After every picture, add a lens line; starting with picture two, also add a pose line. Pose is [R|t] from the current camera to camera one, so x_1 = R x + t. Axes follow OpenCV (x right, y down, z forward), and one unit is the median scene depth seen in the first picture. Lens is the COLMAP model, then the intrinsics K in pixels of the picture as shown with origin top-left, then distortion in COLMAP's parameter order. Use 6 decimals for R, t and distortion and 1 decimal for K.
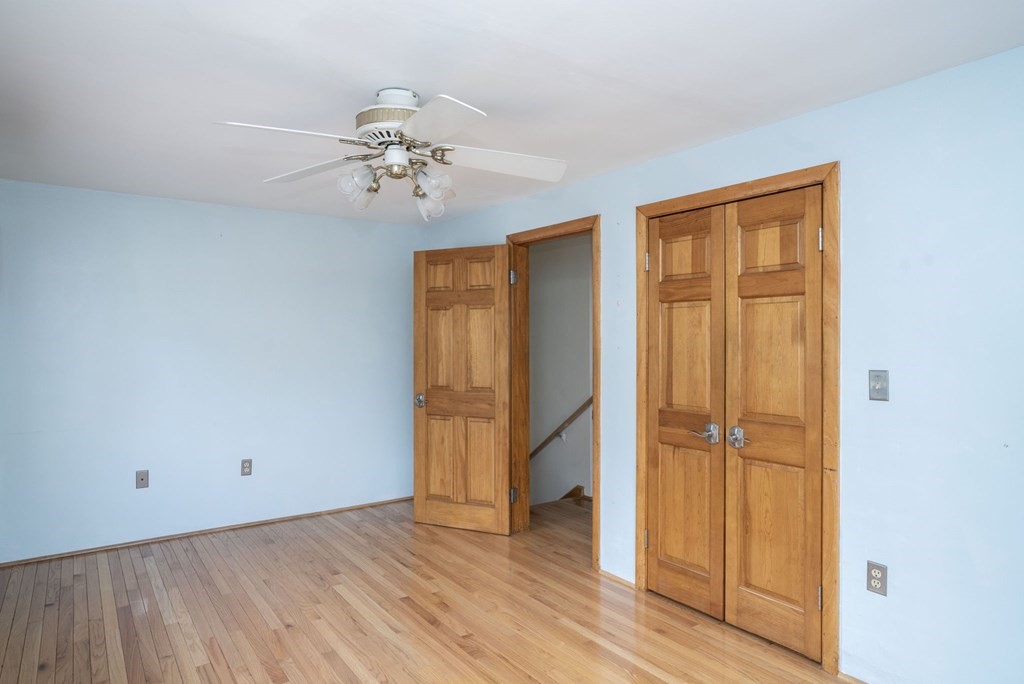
lens RADIAL K [[598.8, 0, 512.0], [0, 598.8, 342.0], [0, 0, 1]] dist [-0.060654, 0.043740]
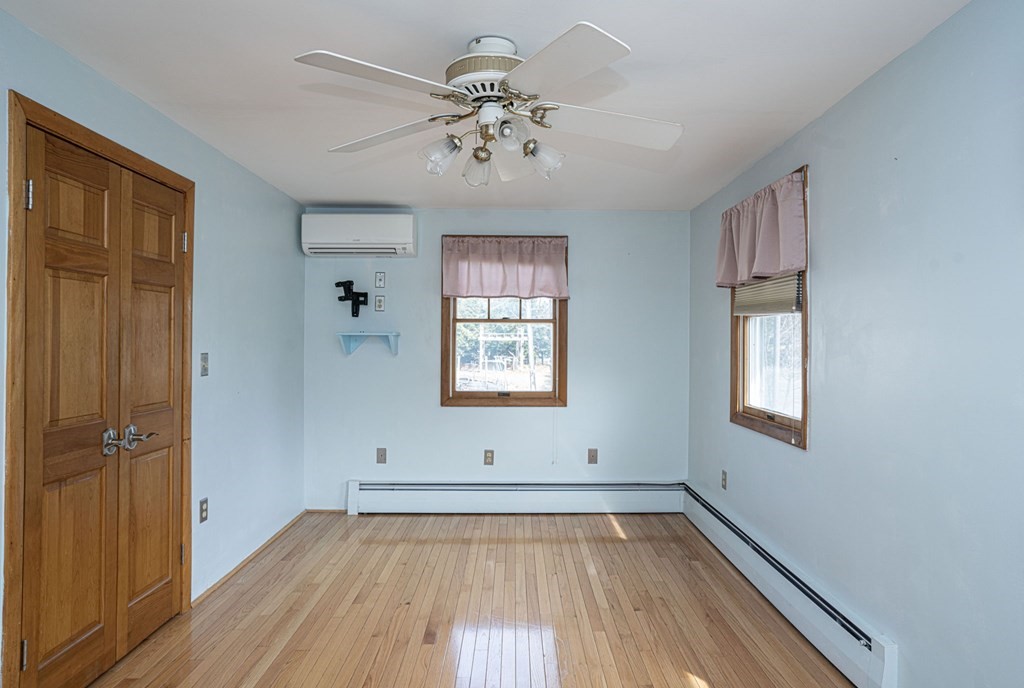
lens RADIAL K [[601.7, 0, 512.0], [0, 601.7, 344.0], [0, 0, 1]] dist [-0.002148, -0.000705]
pose [[-0.800543, -0.009240, 0.599205, -0.608870], [-0.004995, 0.999949, 0.008746, 0.010248], [-0.599255, 0.004008, -0.800548, 1.370756]]
